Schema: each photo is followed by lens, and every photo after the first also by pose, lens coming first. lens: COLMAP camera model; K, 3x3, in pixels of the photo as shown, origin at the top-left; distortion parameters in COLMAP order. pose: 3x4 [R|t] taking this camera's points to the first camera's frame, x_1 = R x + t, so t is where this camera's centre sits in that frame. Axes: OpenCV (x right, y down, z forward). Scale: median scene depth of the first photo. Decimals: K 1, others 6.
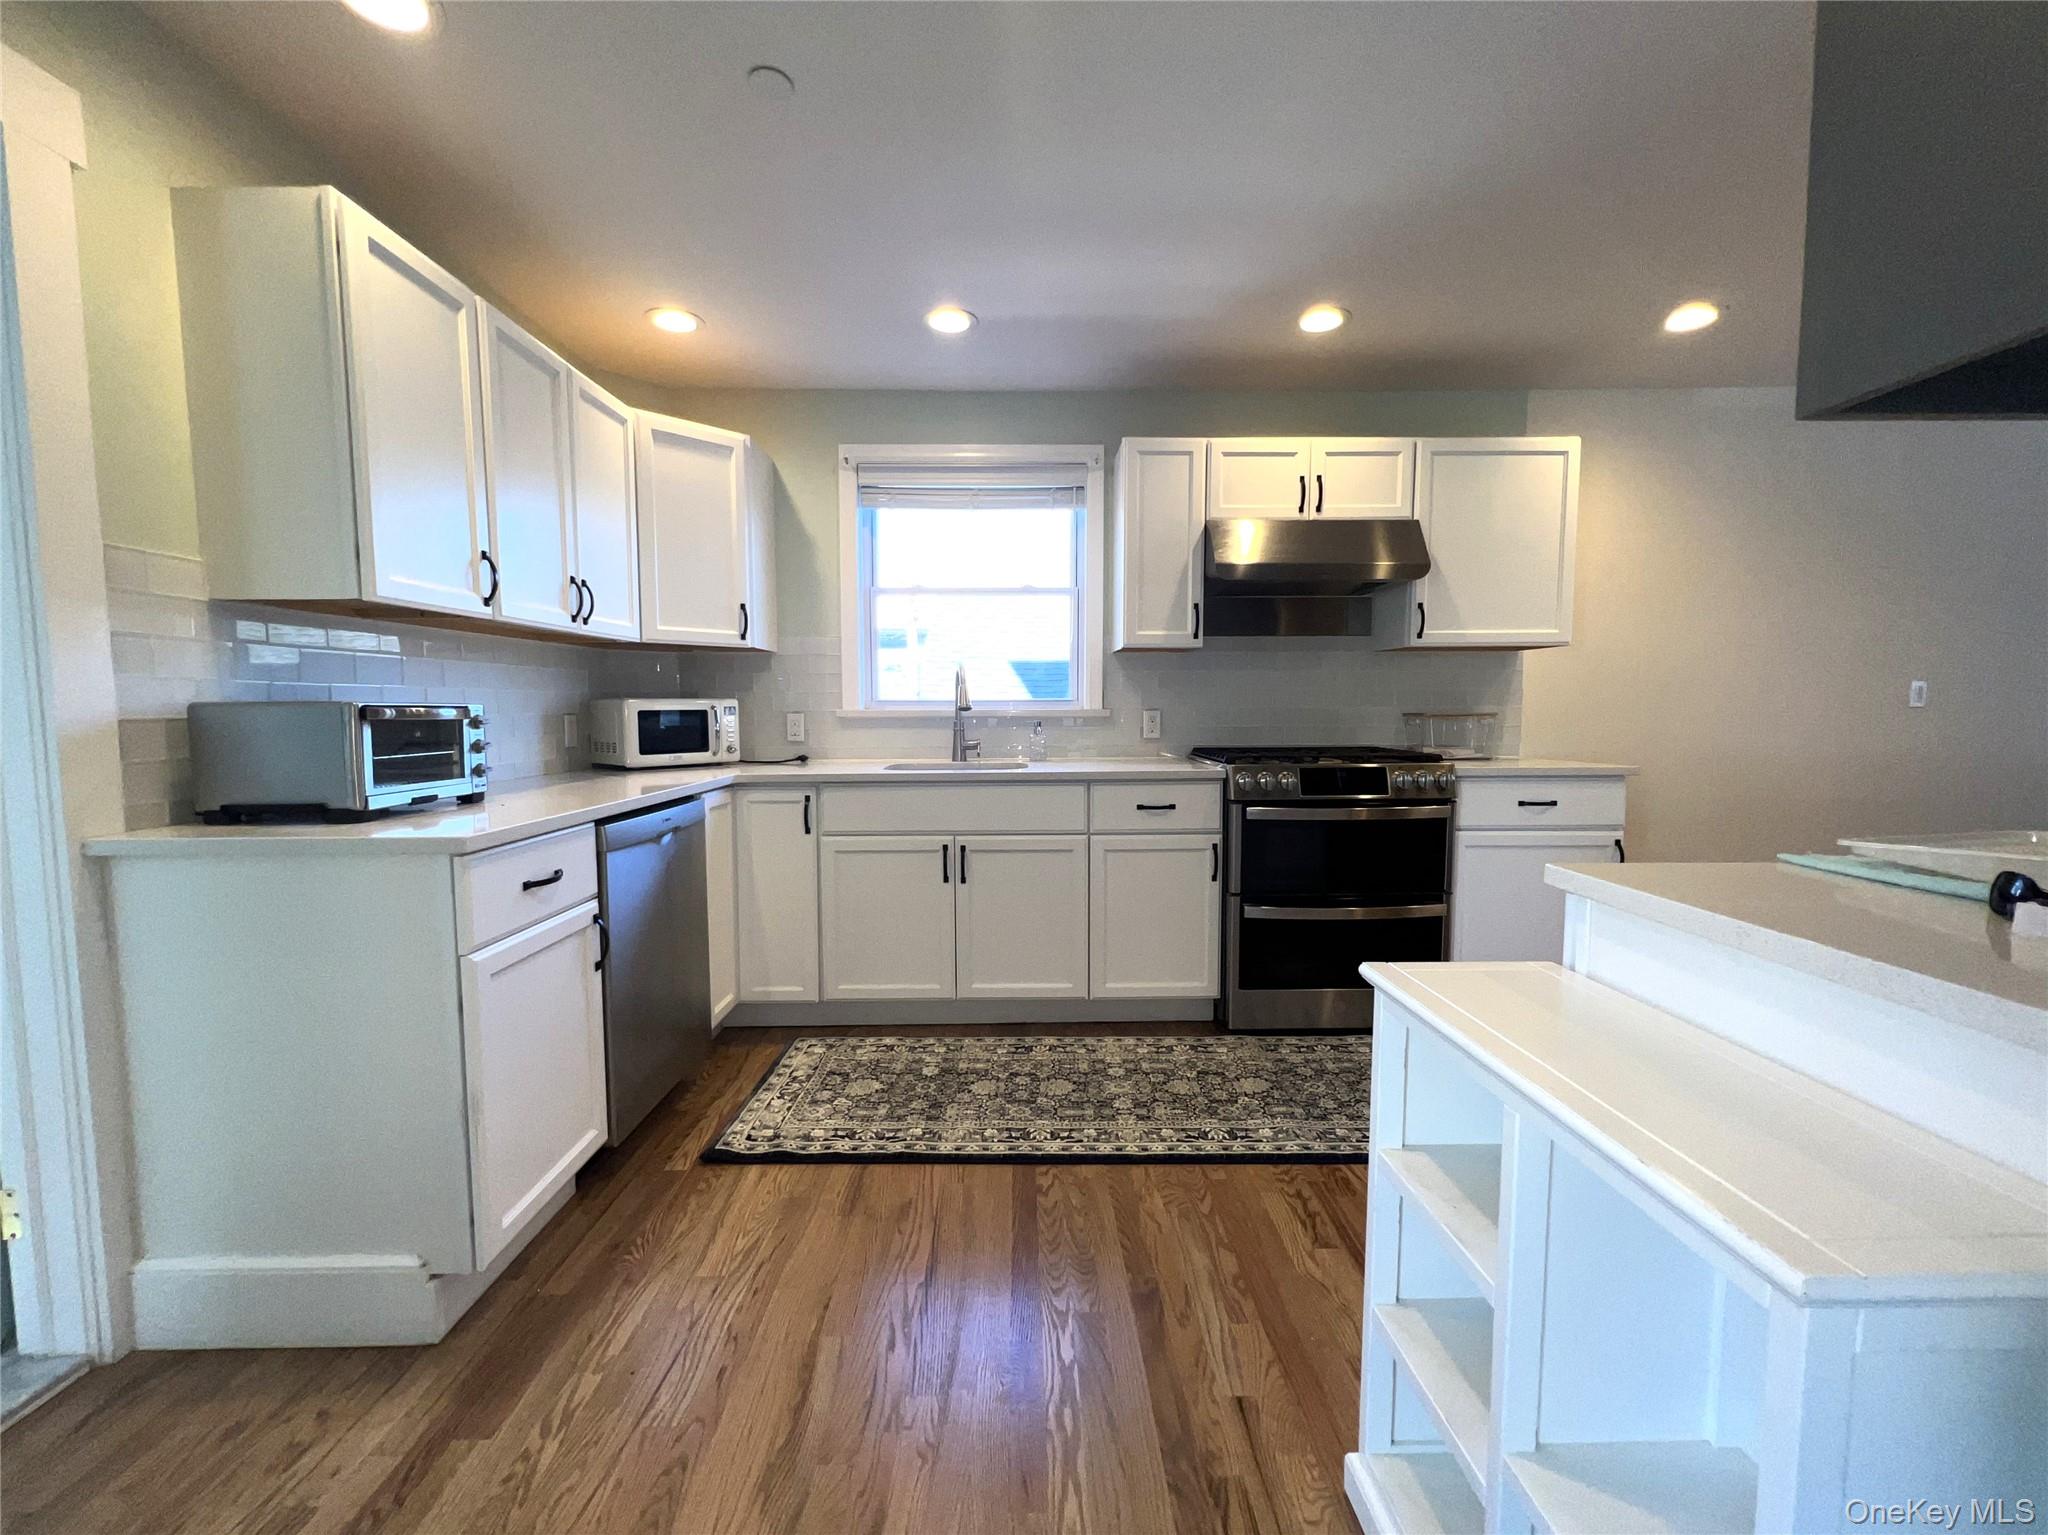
lens RADIAL K [[820.1, 0, 1024.0], [0, 820.1, 767.5], [0, 0, 1]] dist [-0.000624, -0.000064]
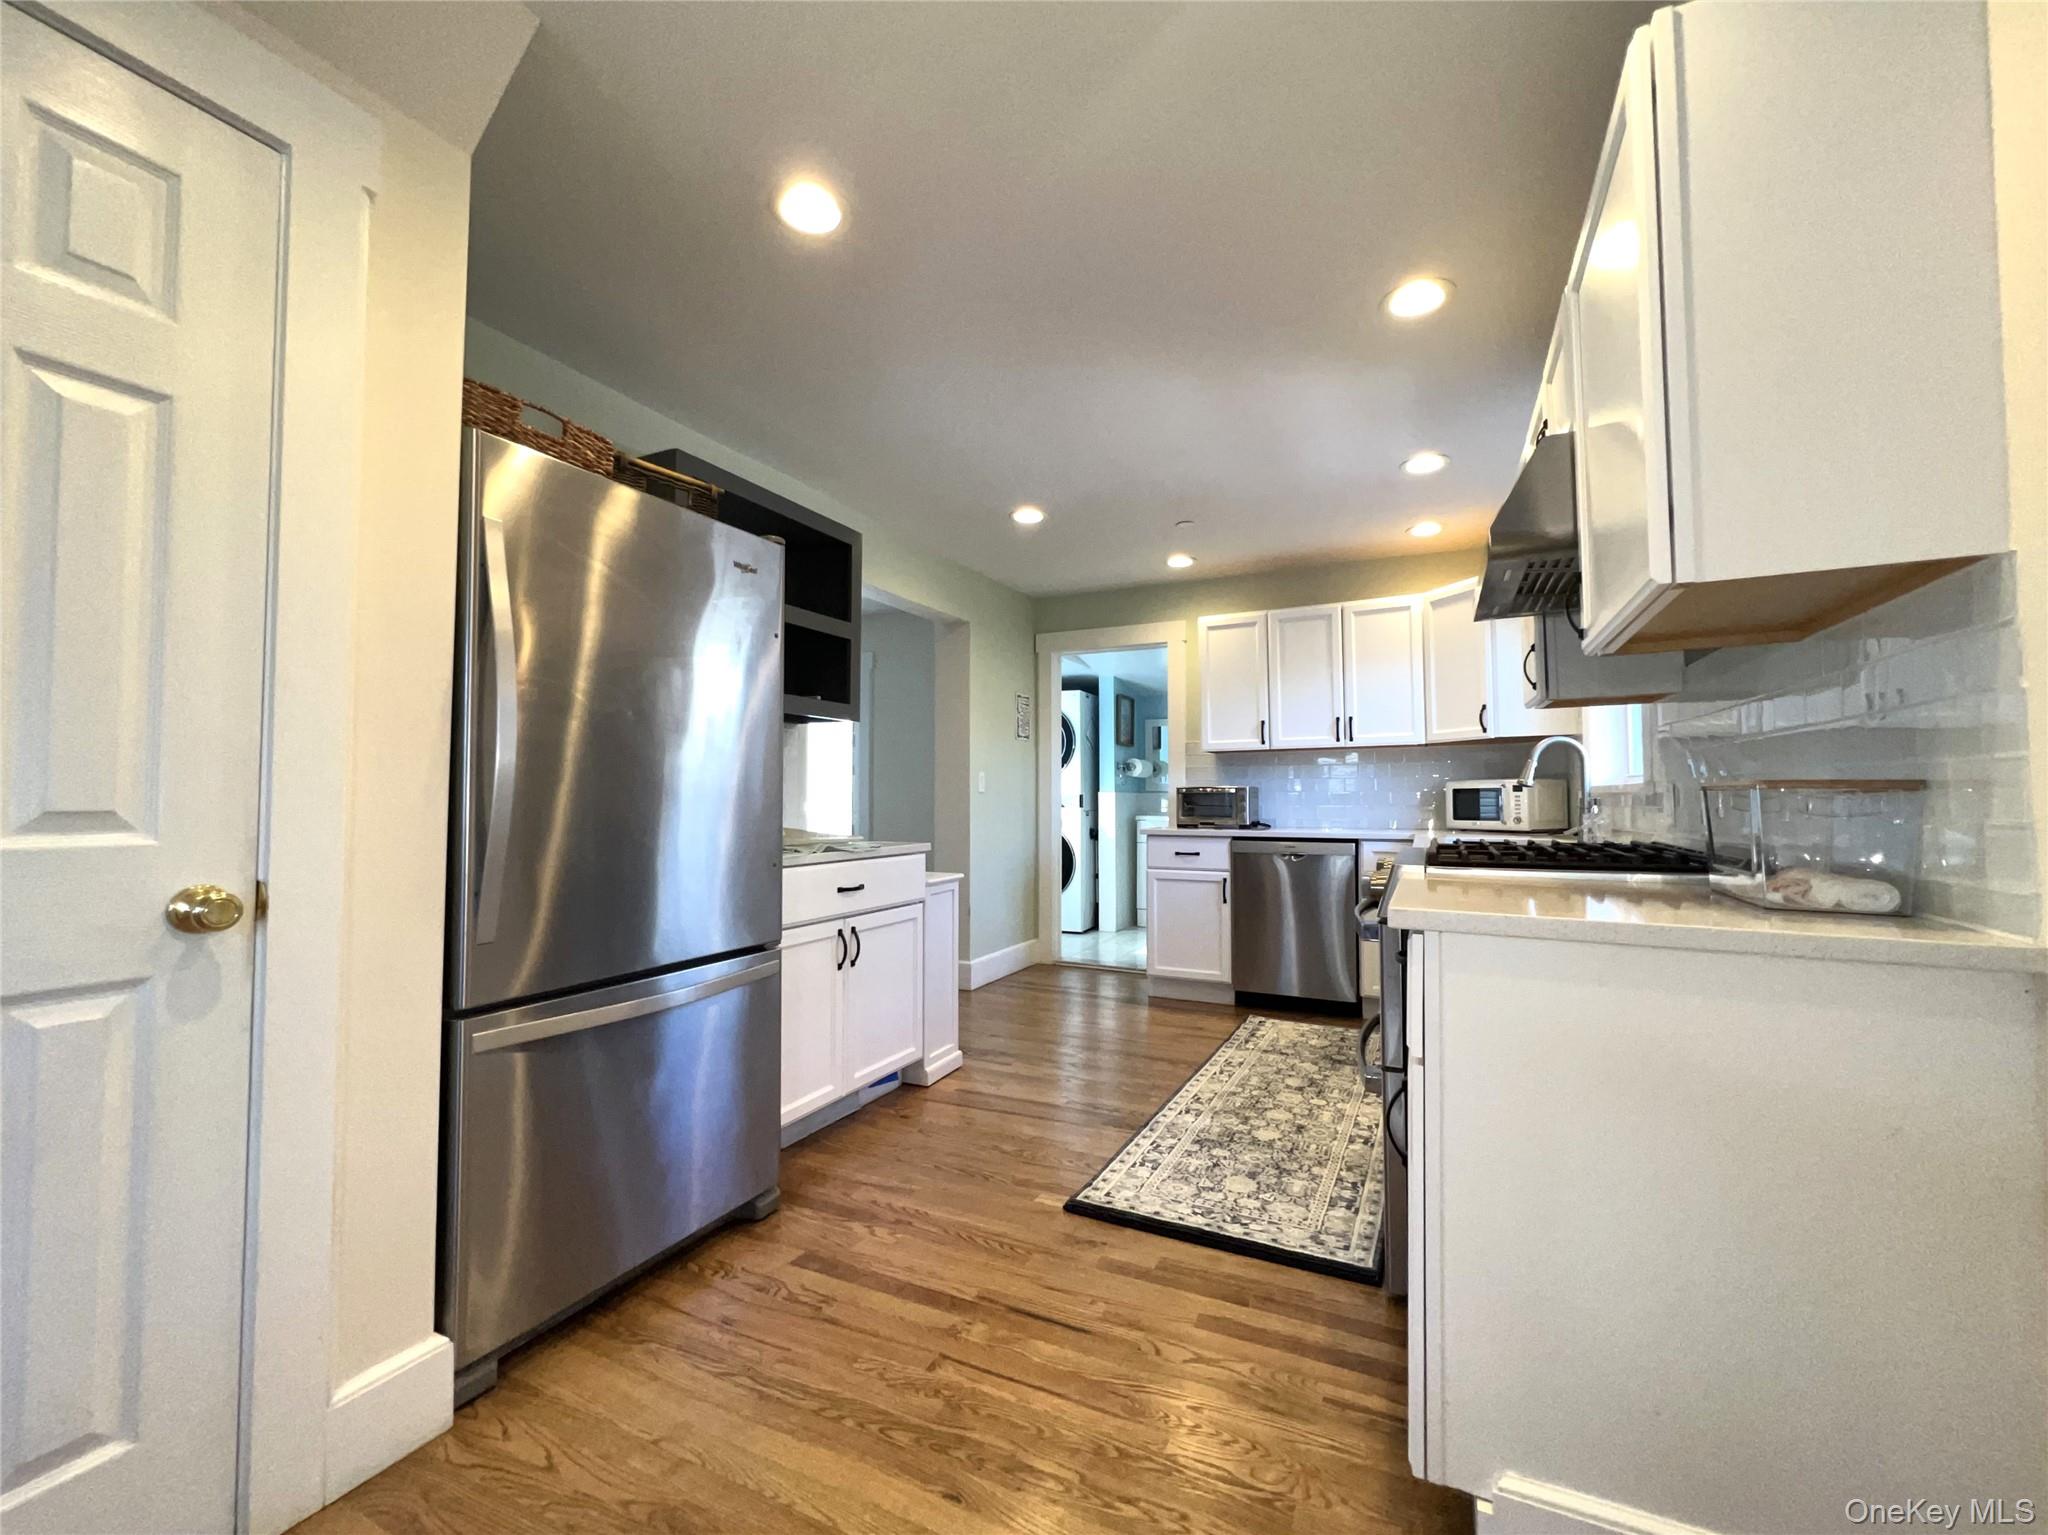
lens RADIAL K [[833.2, 0, 1024.0], [0, 833.2, 767.5], [0, 0, 1]] dist [-0.000569, -0.003561]
pose [[-0.443405, -0.030261, -0.895810, 1.213938], [-0.061316, 0.998113, -0.003367, -0.057985], [0.894221, 0.053434, -0.444424, 1.014212]]
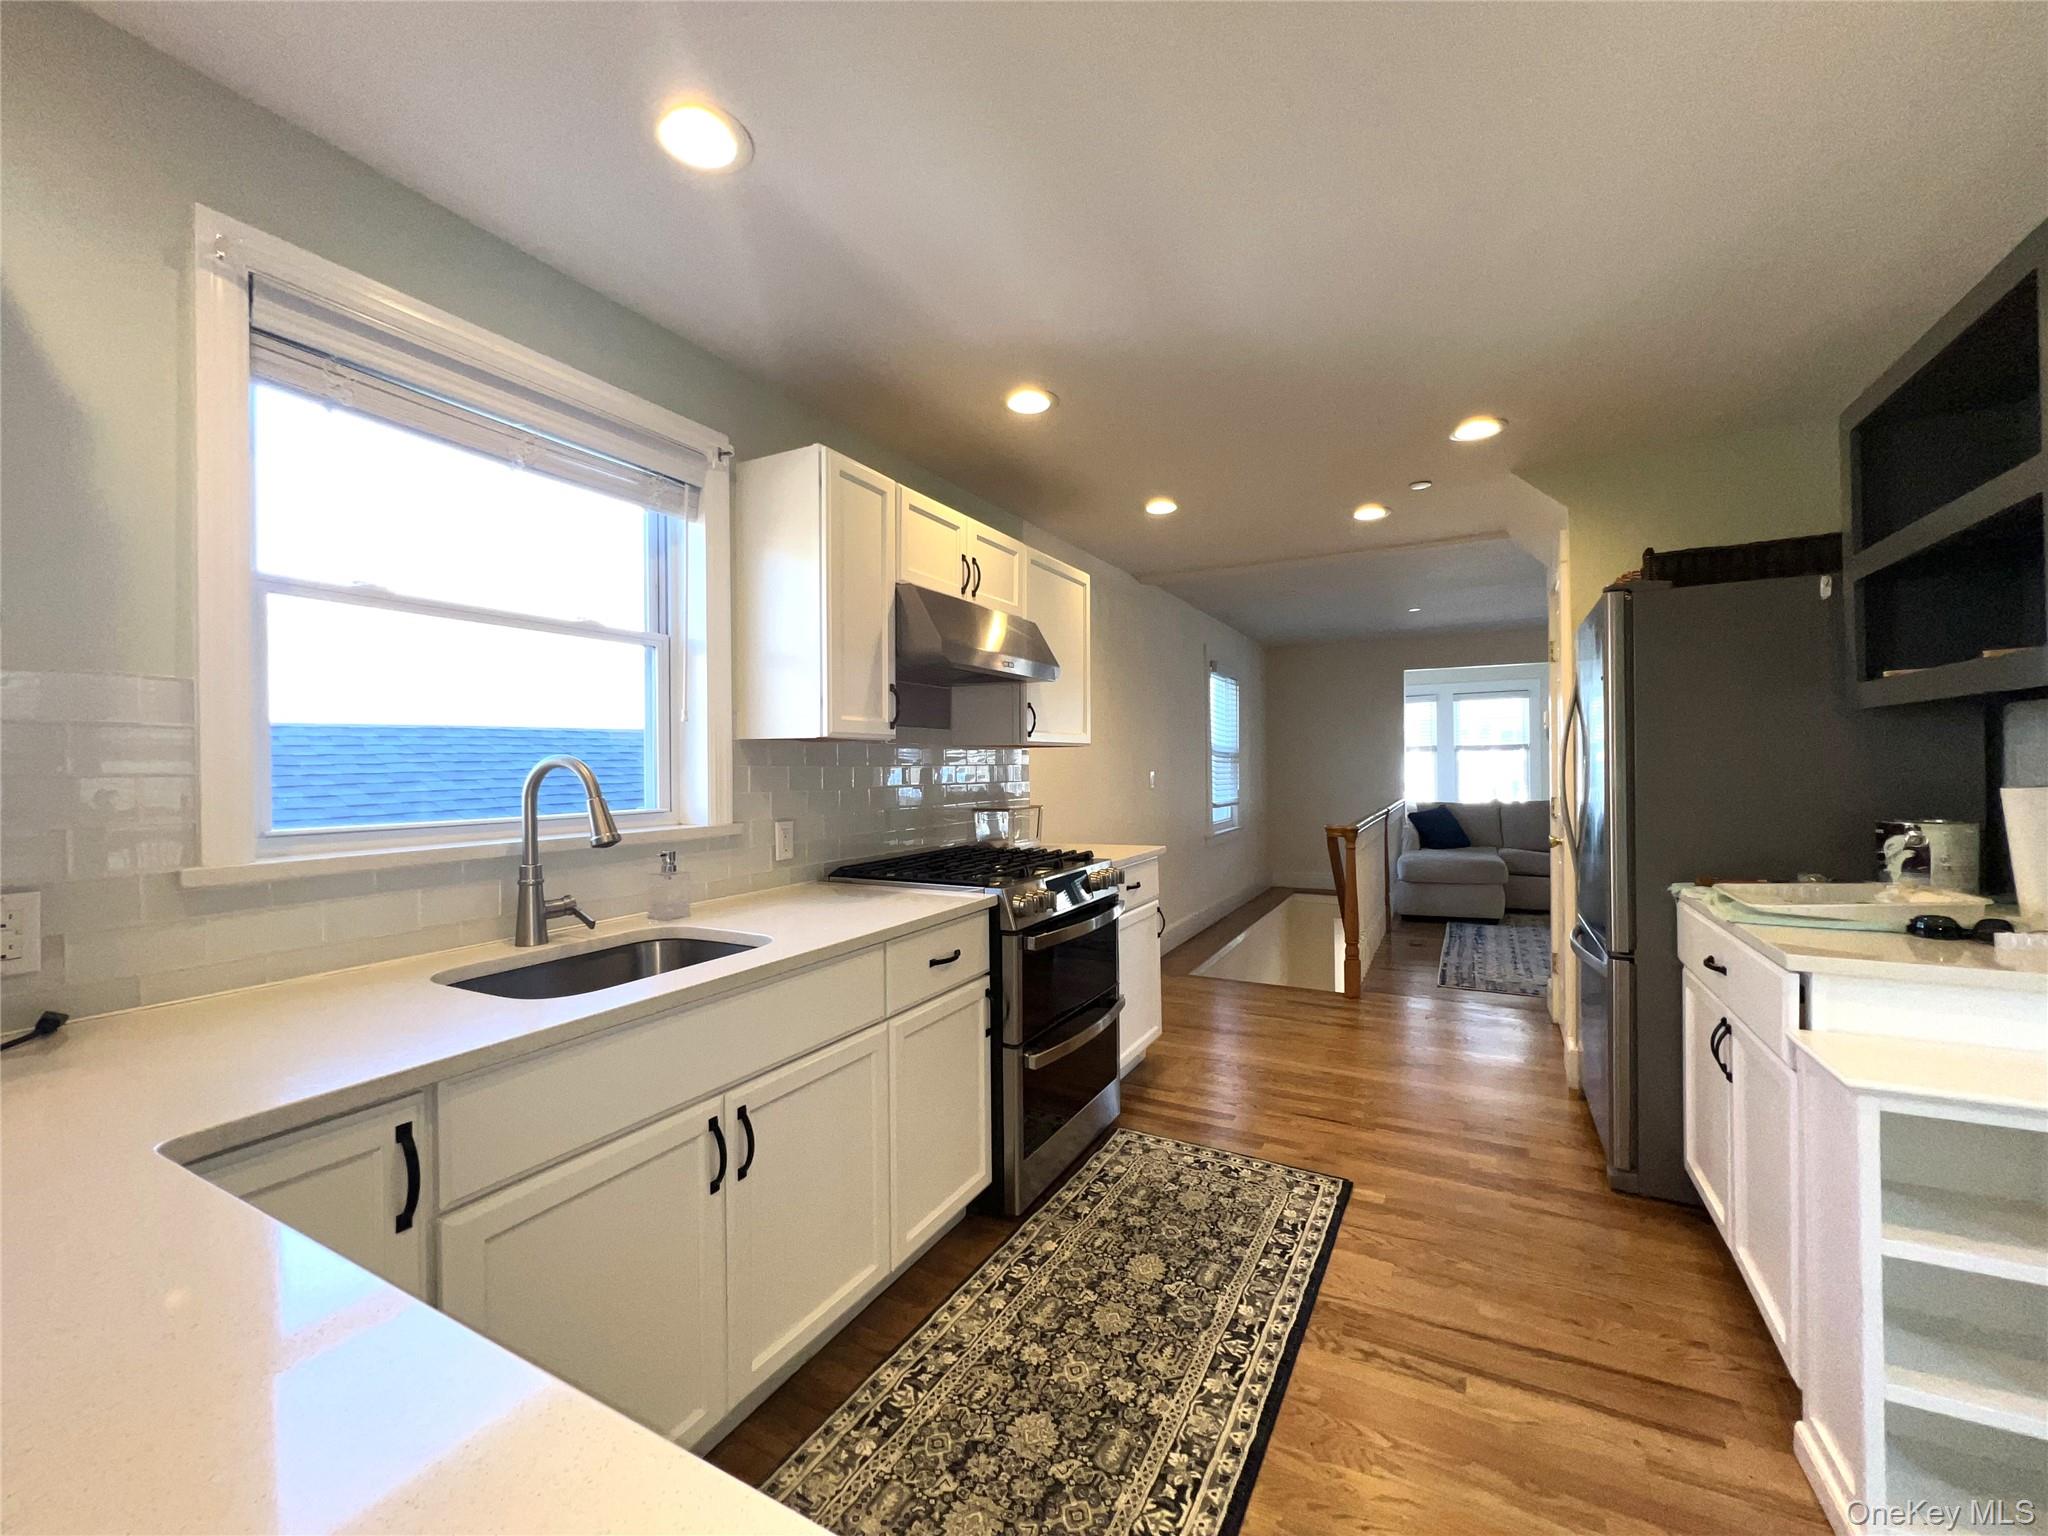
lens RADIAL K [[816.5, 0, 1024.0], [0, 816.5, 768.0], [0, 0, 1]] dist [-0.000562, 0.000068]
pose [[0.485090, -0.003947, 0.874455, -0.448626], [0.072992, 0.996683, -0.035993, -0.091510], [-0.871413, 0.081287, 0.483769, 0.570084]]
